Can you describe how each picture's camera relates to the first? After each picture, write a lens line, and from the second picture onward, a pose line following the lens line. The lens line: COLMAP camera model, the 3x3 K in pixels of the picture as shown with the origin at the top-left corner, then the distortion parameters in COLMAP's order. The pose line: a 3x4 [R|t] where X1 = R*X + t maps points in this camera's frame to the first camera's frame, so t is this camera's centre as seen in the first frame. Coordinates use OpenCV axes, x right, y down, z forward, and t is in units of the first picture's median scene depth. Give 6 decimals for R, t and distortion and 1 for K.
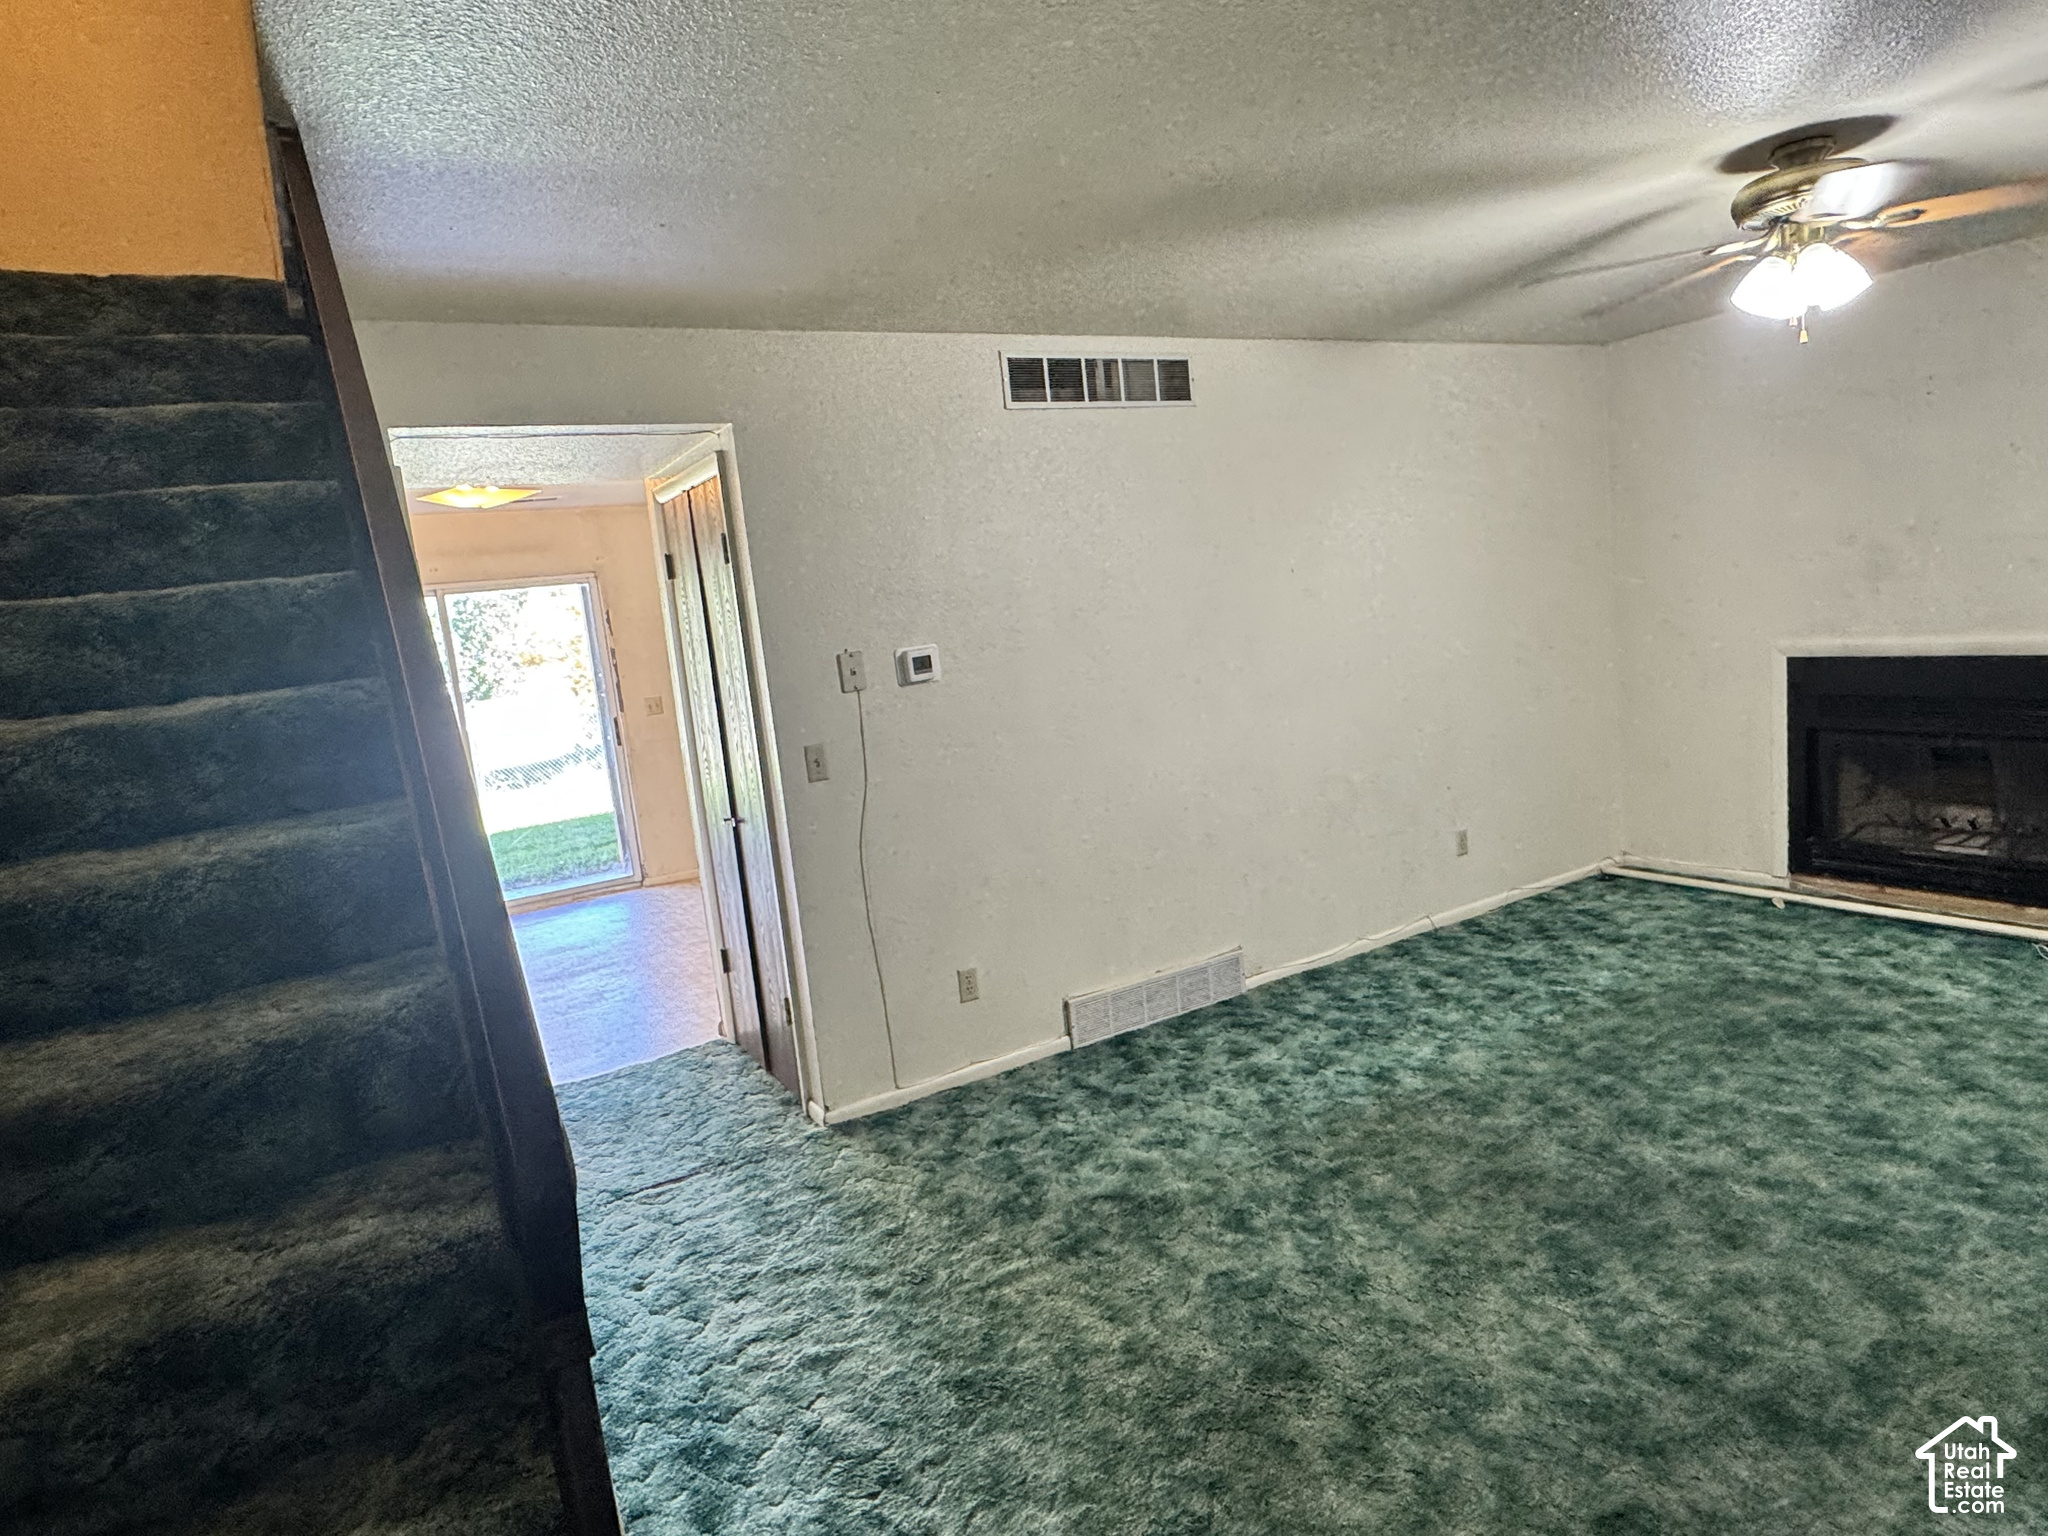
lens RADIAL K [[1178.3, 0, 1024.0], [0, 1178.3, 768.0], [0, 0, 1]] dist [-0.005341, 0.002228]
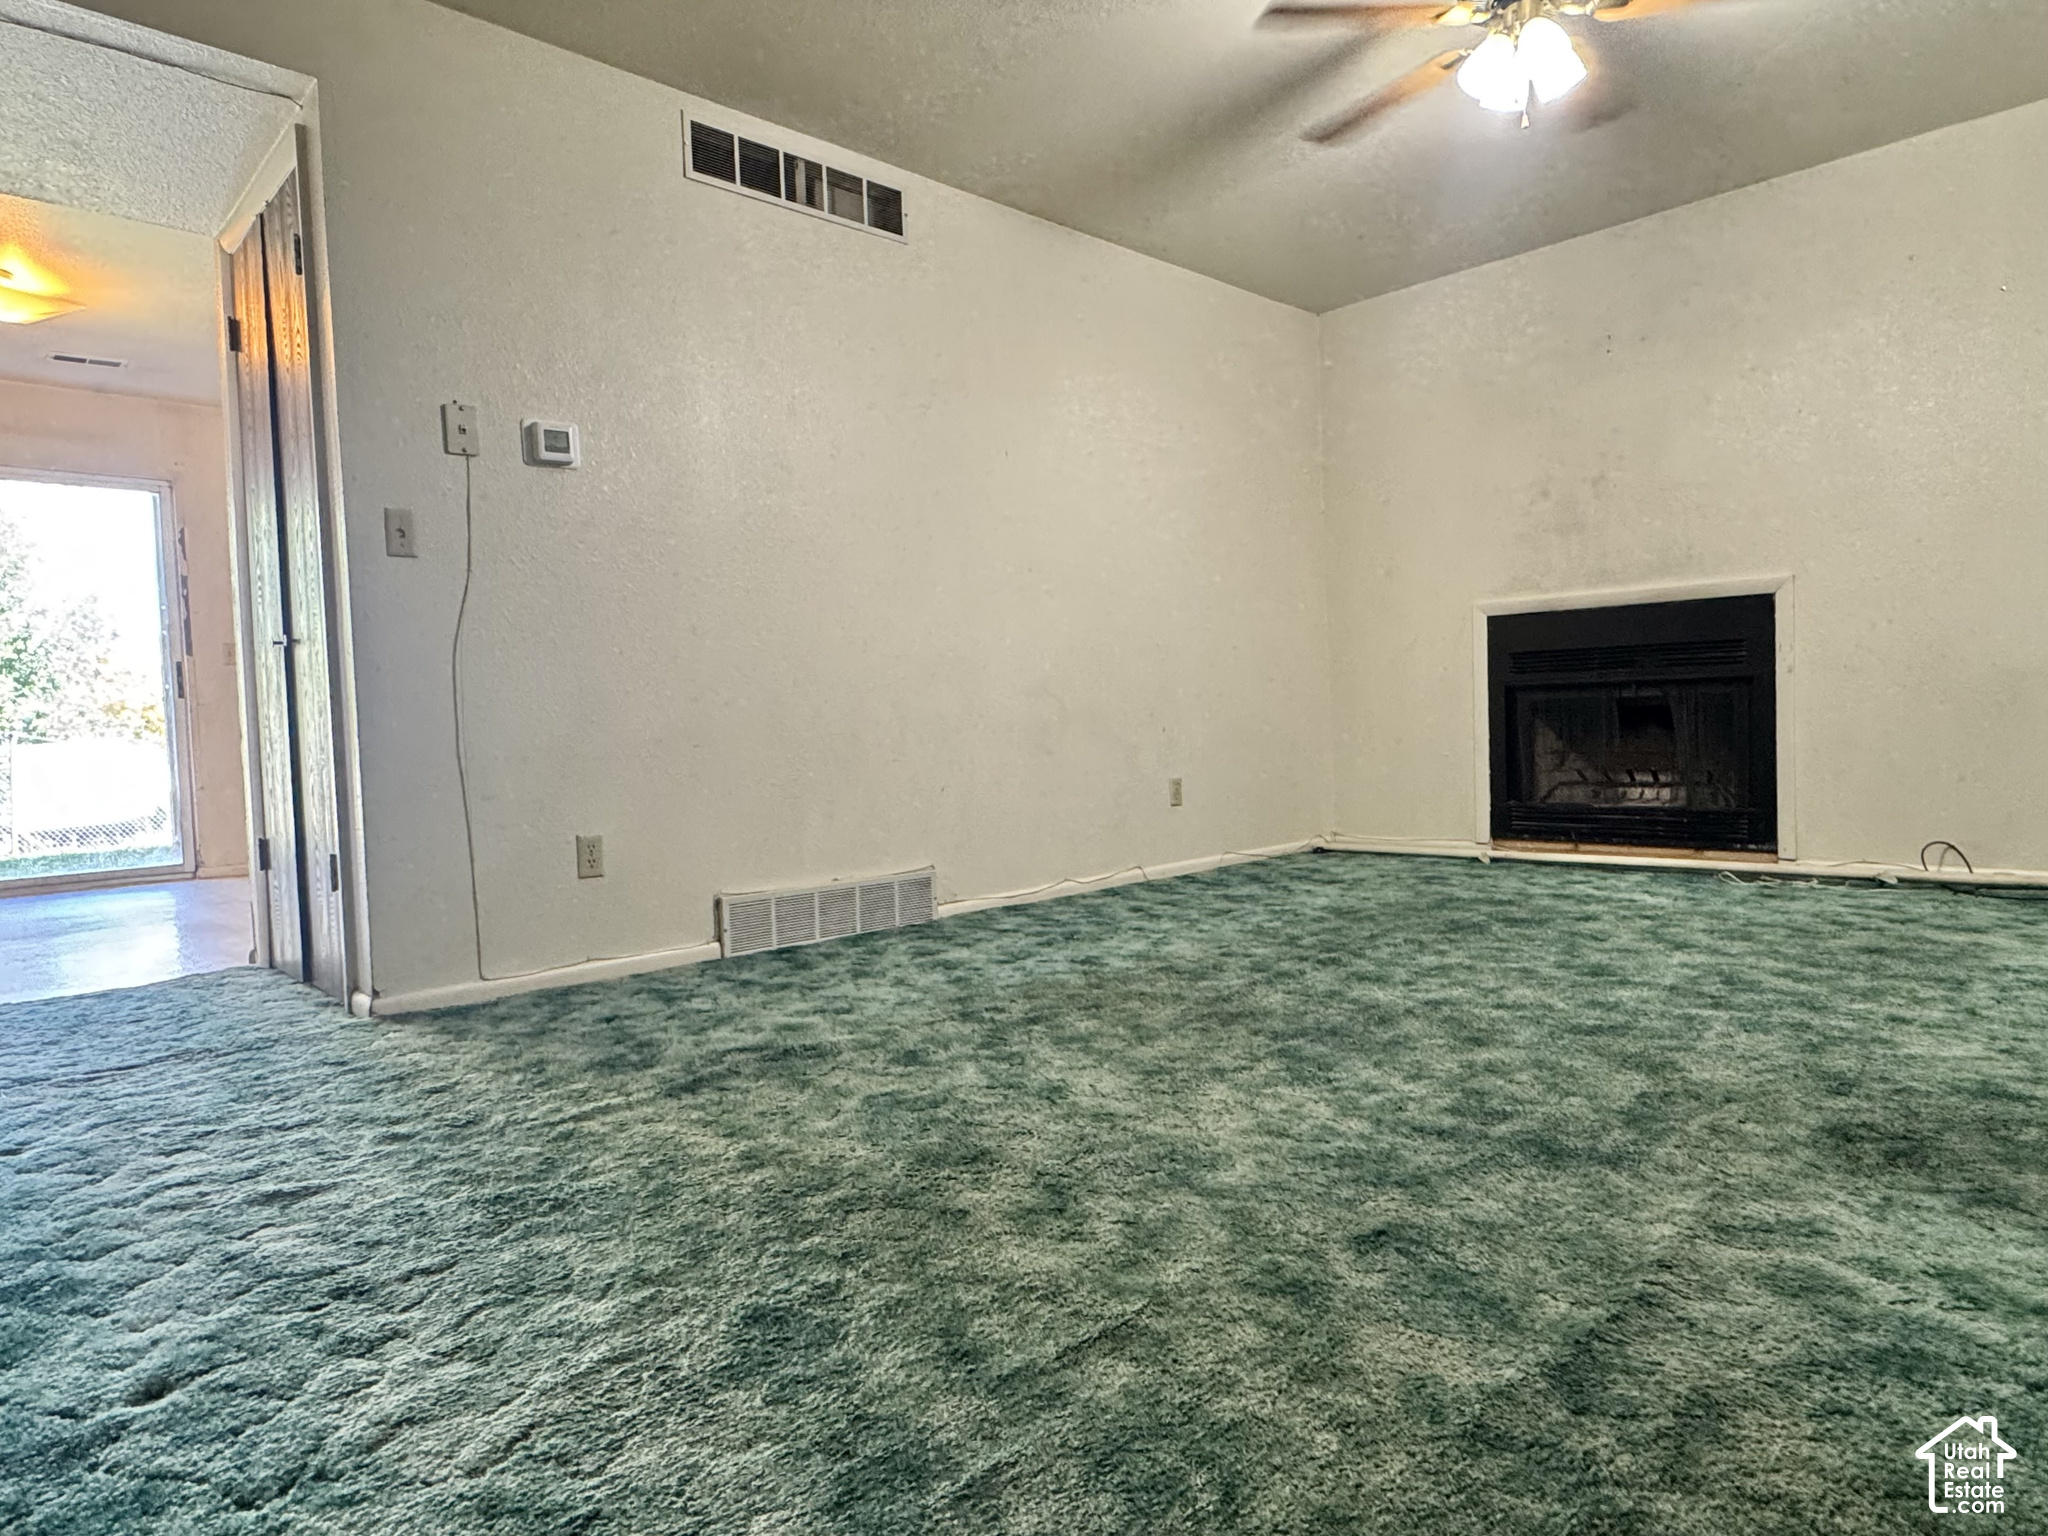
lens RADIAL K [[1231.3, 0, 1024.0], [0, 1231.3, 768.0], [0, 0, 1]] dist [-0.004533, 0.002686]
pose [[0.970693, 0.058448, 0.233107, 0.053137], [-0.031244, 0.992435, -0.118732, 0.288030], [-0.238283, 0.107969, 0.965176, 0.168952]]
